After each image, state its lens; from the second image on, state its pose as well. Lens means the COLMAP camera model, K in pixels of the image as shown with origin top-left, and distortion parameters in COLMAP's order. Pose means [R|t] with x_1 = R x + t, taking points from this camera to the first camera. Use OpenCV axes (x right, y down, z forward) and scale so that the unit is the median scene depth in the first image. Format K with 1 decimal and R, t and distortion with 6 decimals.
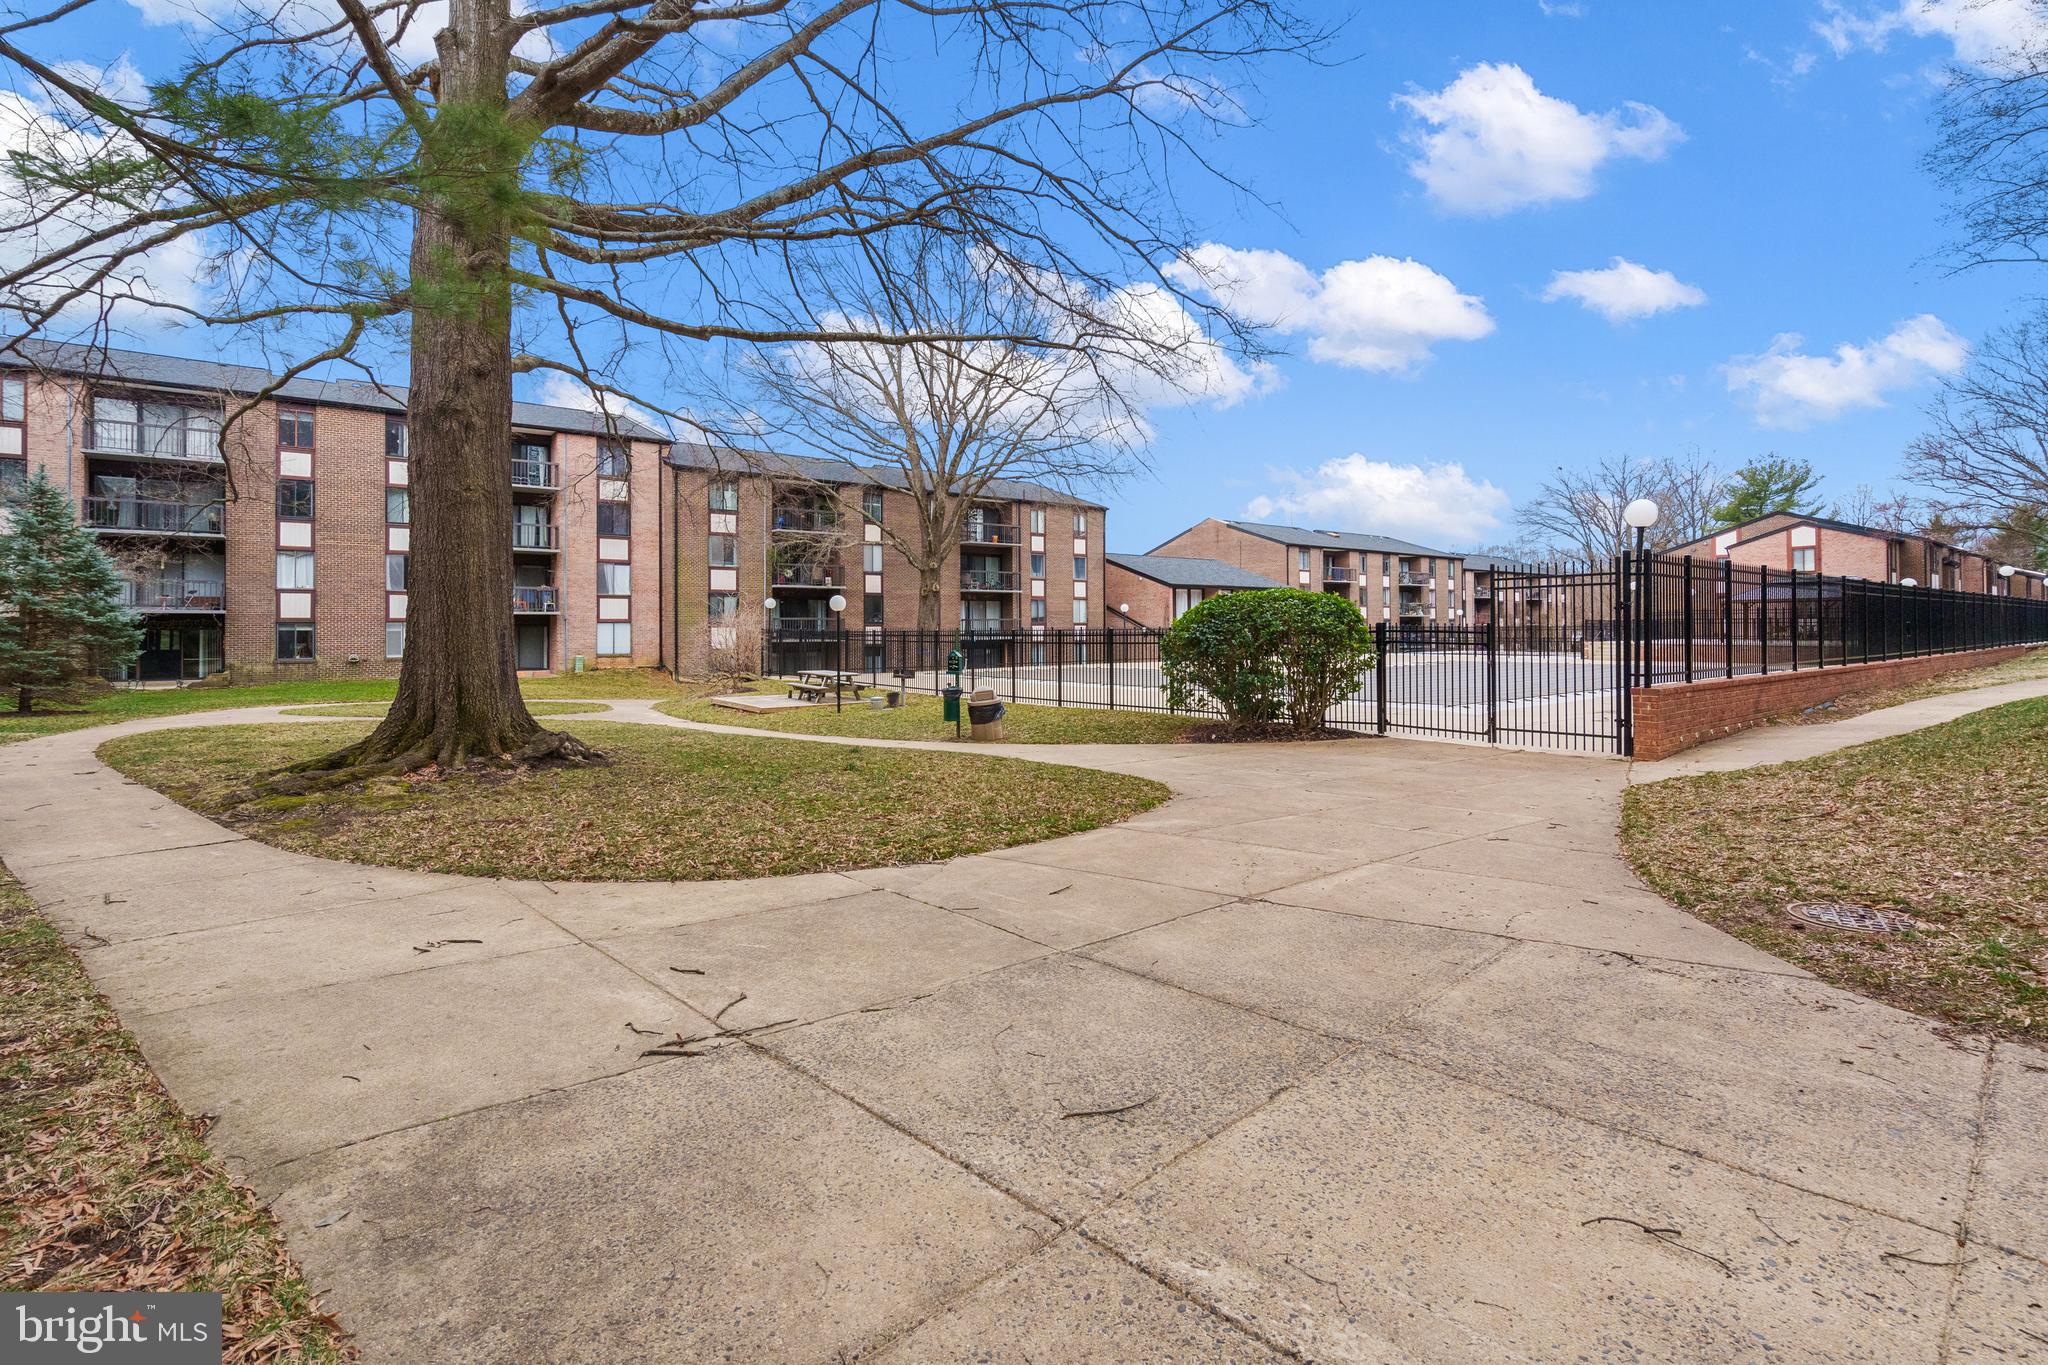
lens RADIAL K [[953.9, 0, 1013.8], [0, 953.9, 624.8], [0, 0, 1]] dist [-0.002019, 0.000145]
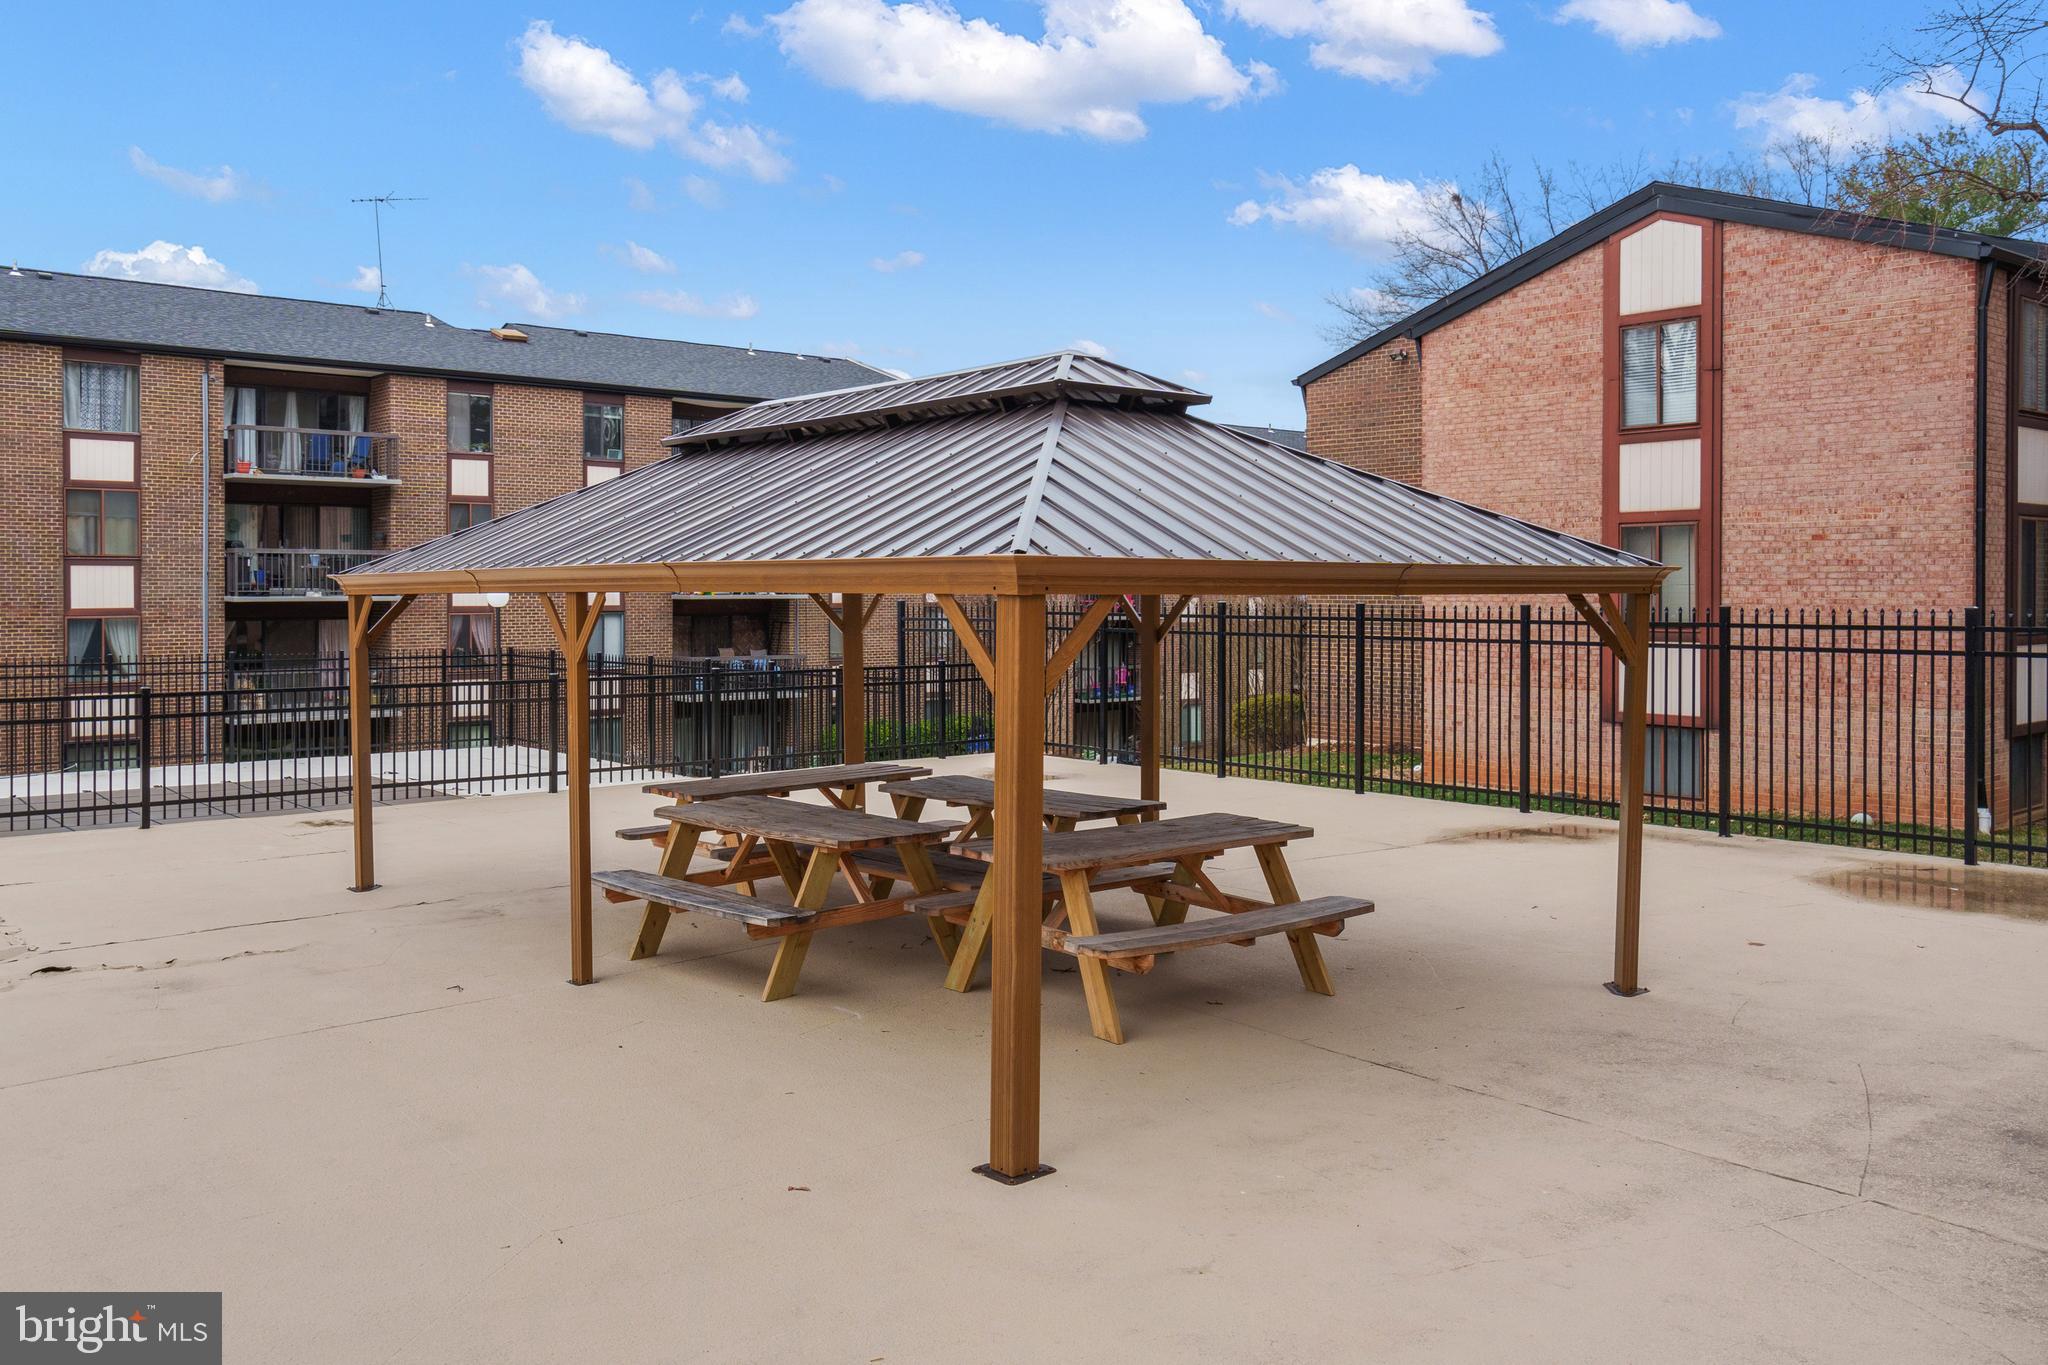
lens RADIAL K [[1603.4, 0, 1024.0], [0, 1603.4, 682.5], [0, 0, 1]] dist [0.032502, -0.001017]
pose [[0.998974, 0.001638, 0.045262, 0.540887], [-0.004532, 0.997944, 0.063930, -0.016663], [-0.045064, -0.064070, 0.996927, 0.512900]]
